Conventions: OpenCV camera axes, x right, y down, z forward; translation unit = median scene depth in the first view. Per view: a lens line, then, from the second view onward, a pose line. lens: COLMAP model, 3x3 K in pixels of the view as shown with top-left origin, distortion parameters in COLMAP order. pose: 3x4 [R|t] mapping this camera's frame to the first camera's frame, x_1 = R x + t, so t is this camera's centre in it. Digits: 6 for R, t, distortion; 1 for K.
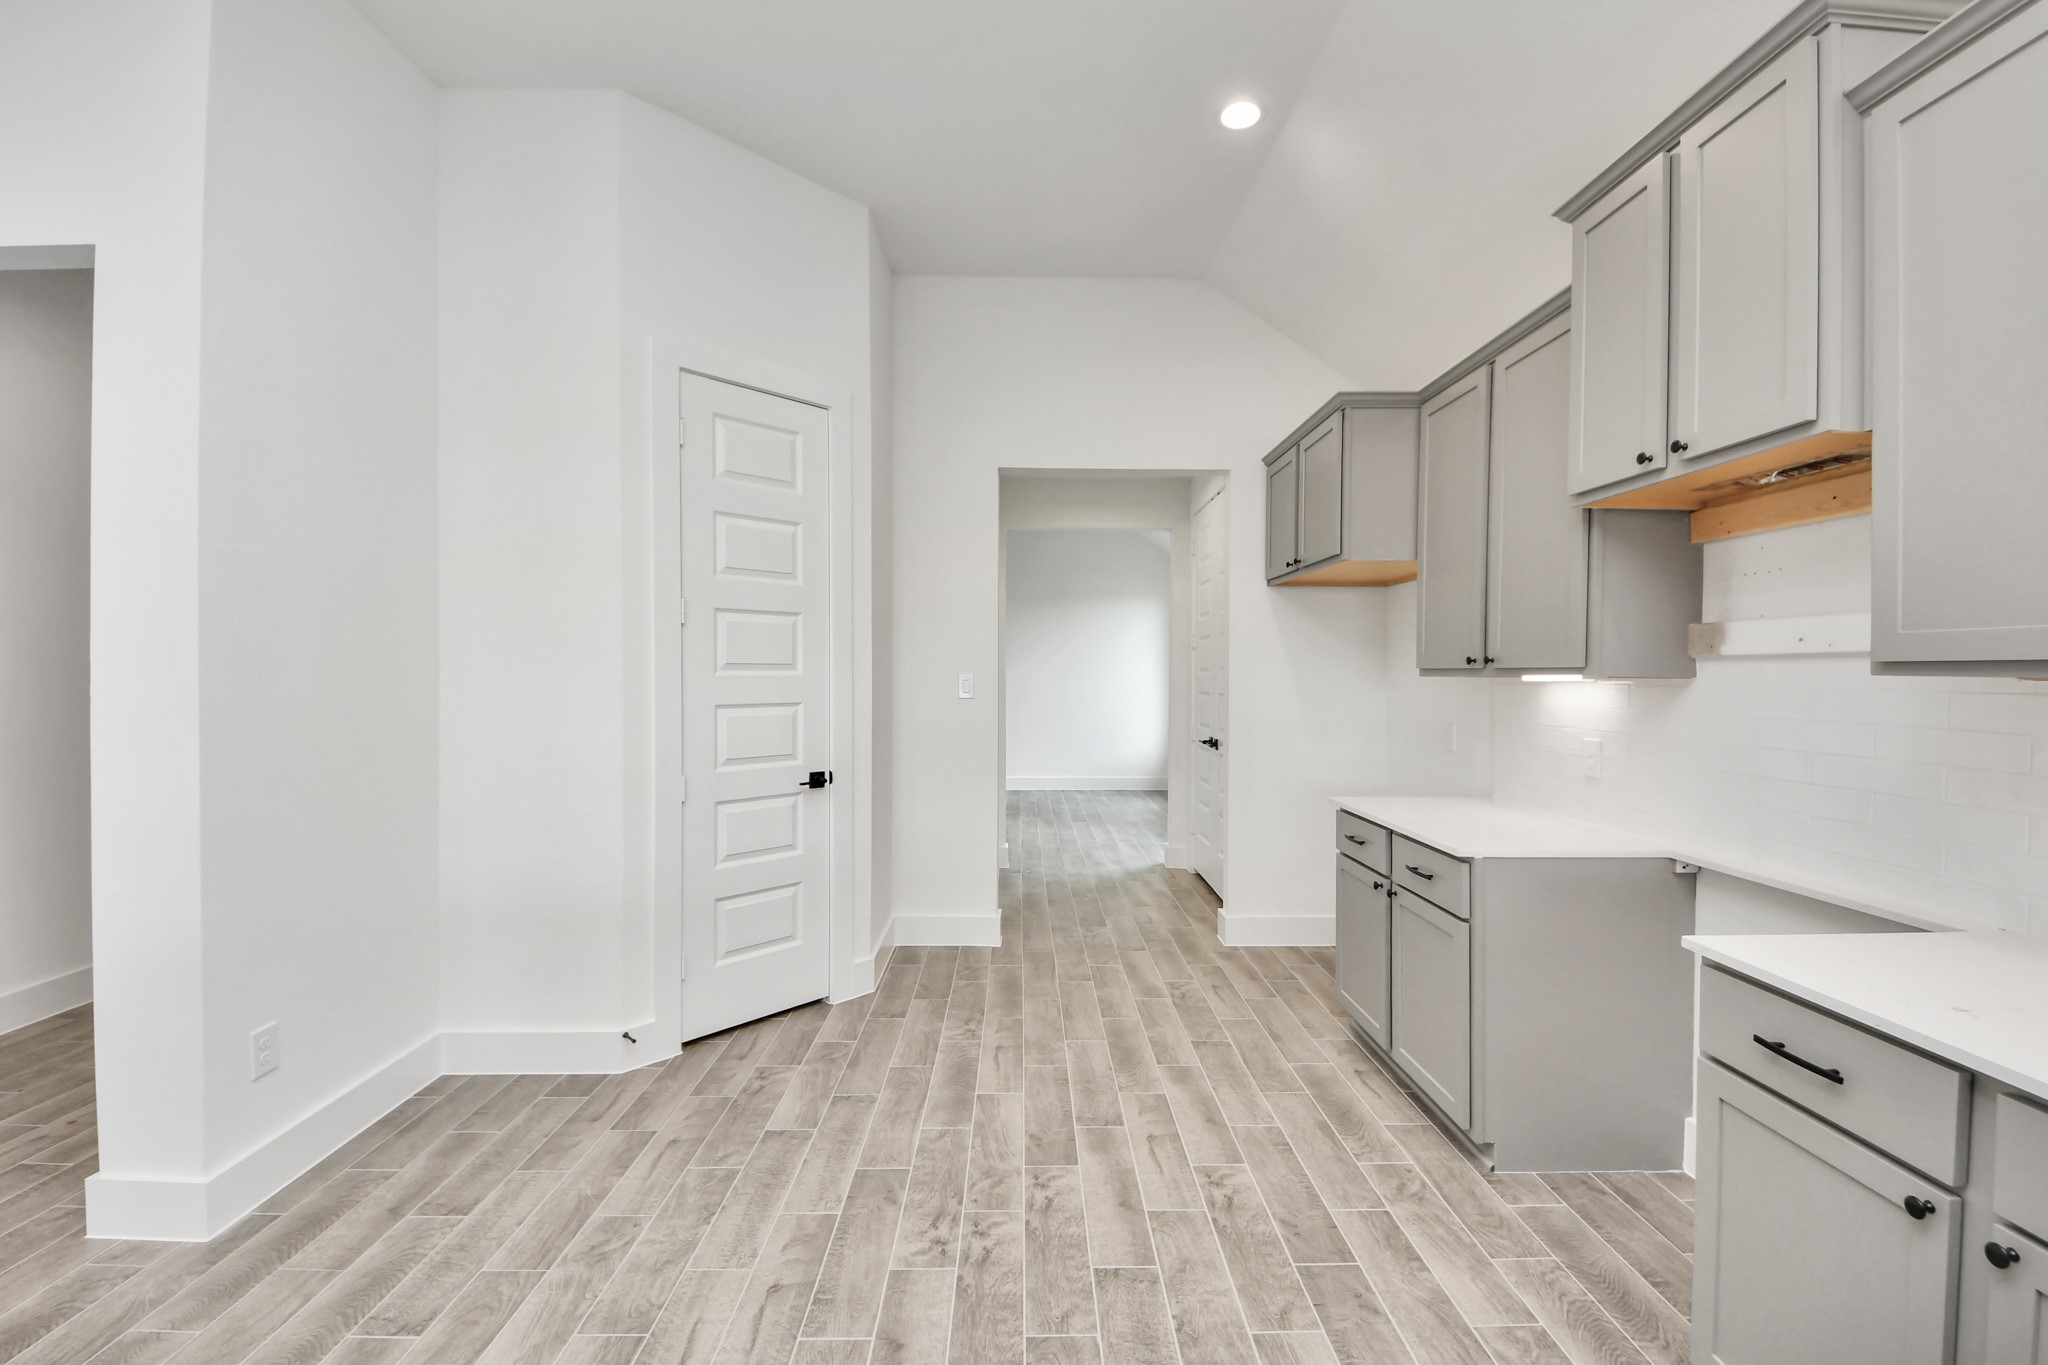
lens RADIAL K [[843.5, 0, 1040.7], [0, 843.5, 676.1], [0, 0, 1]] dist [0.054578, -0.042636]
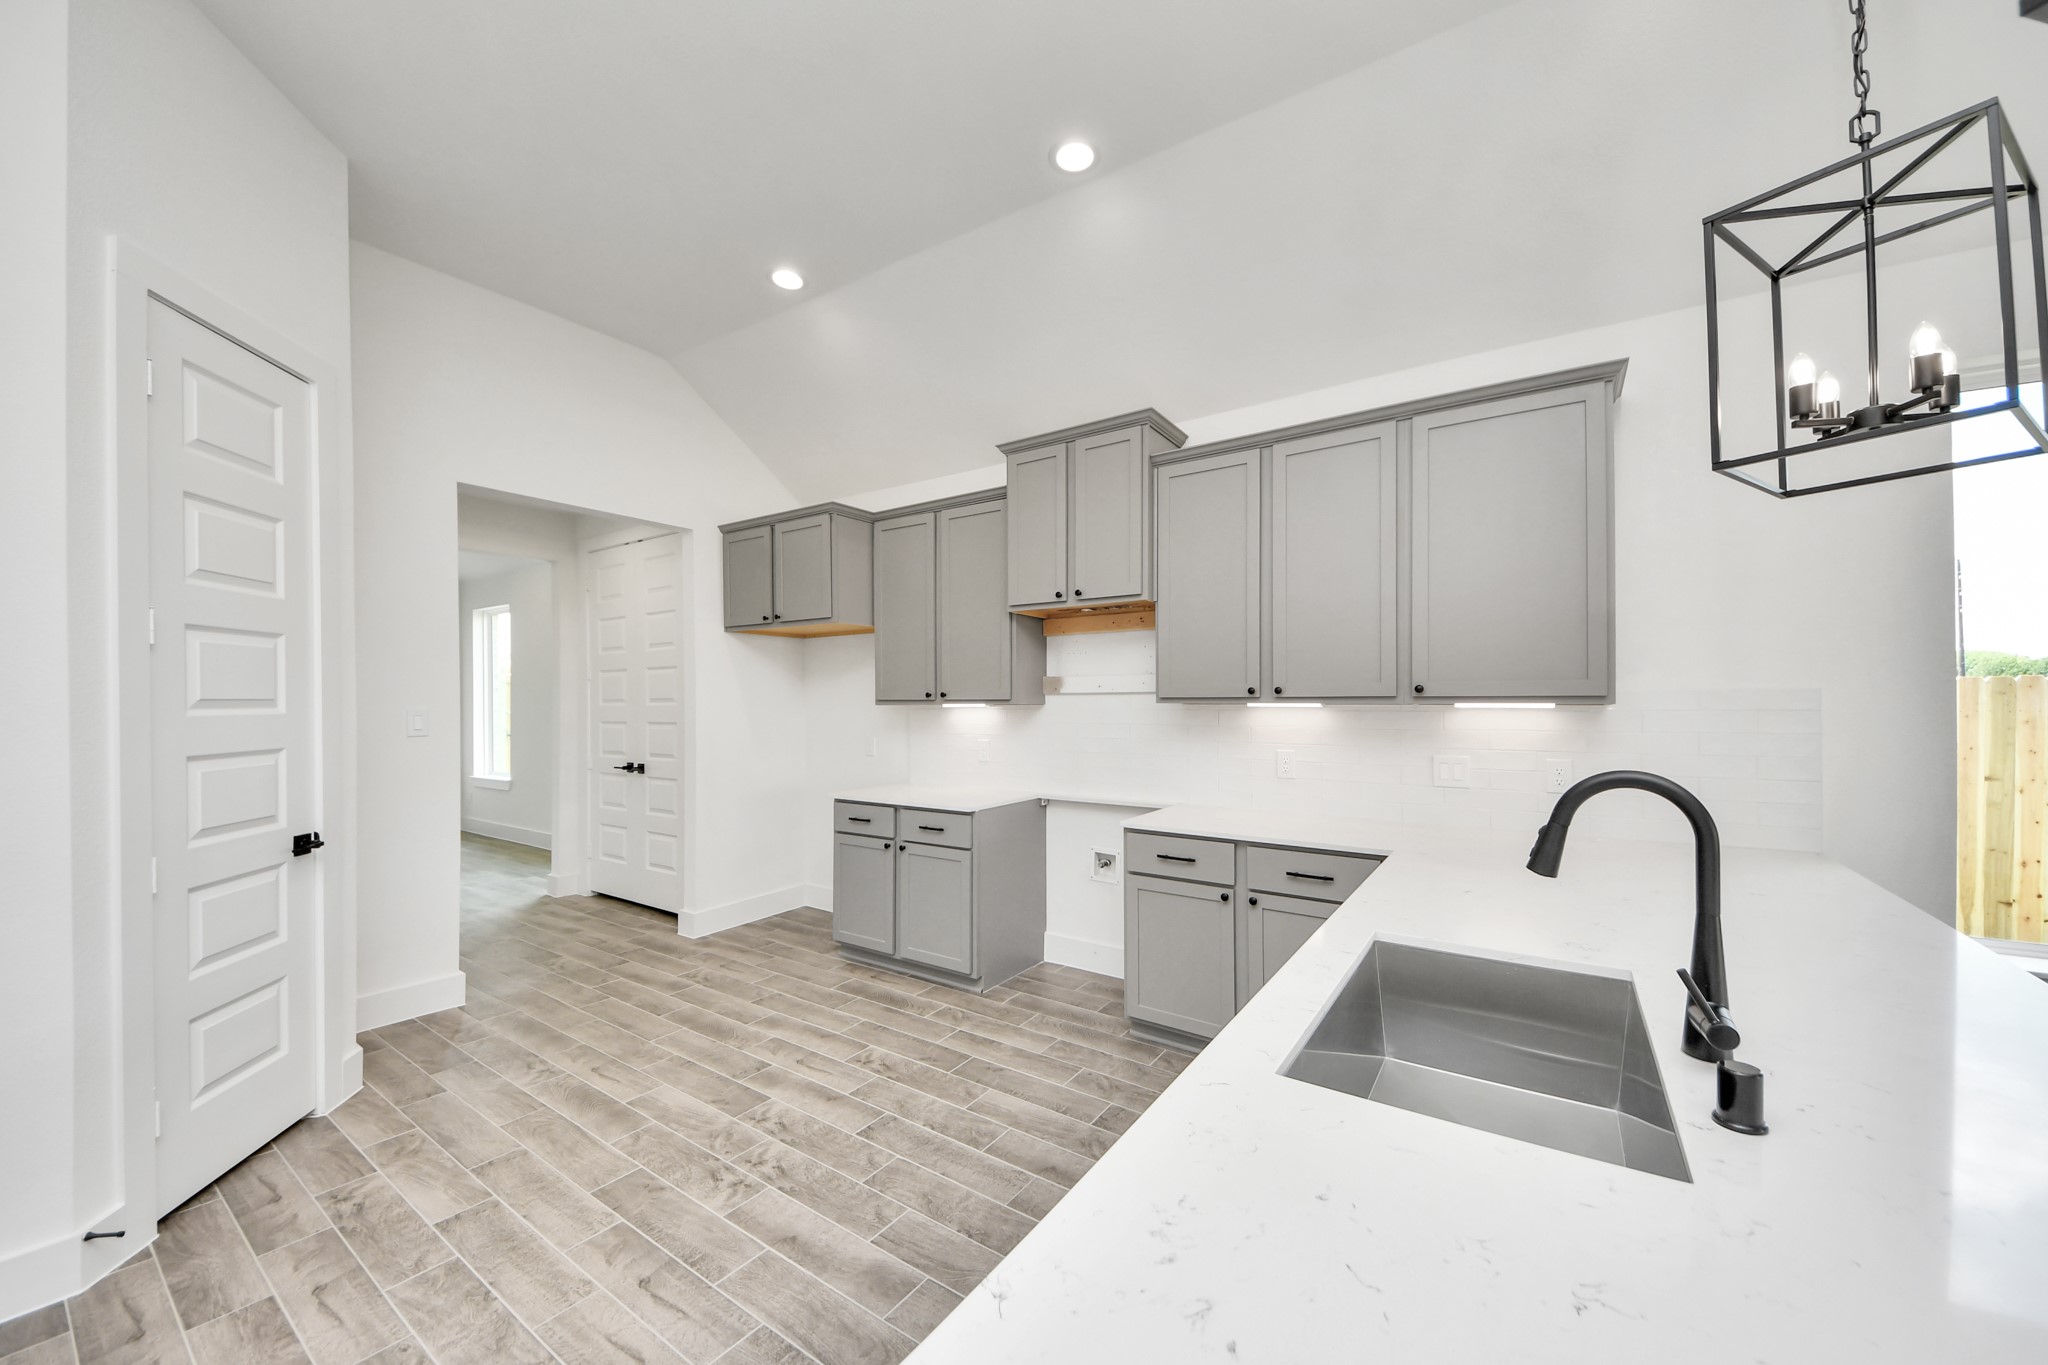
lens RADIAL K [[747.7, 0, 1024.6], [0, 747.7, 696.9], [0, 0, 1]] dist [0.047712, -0.027138]
pose [[0.590014, -0.004424, 0.807381, -0.550338], [0.011309, 0.999932, -0.002786, -0.008547], [-0.807314, 0.010774, 0.590024, 0.031356]]
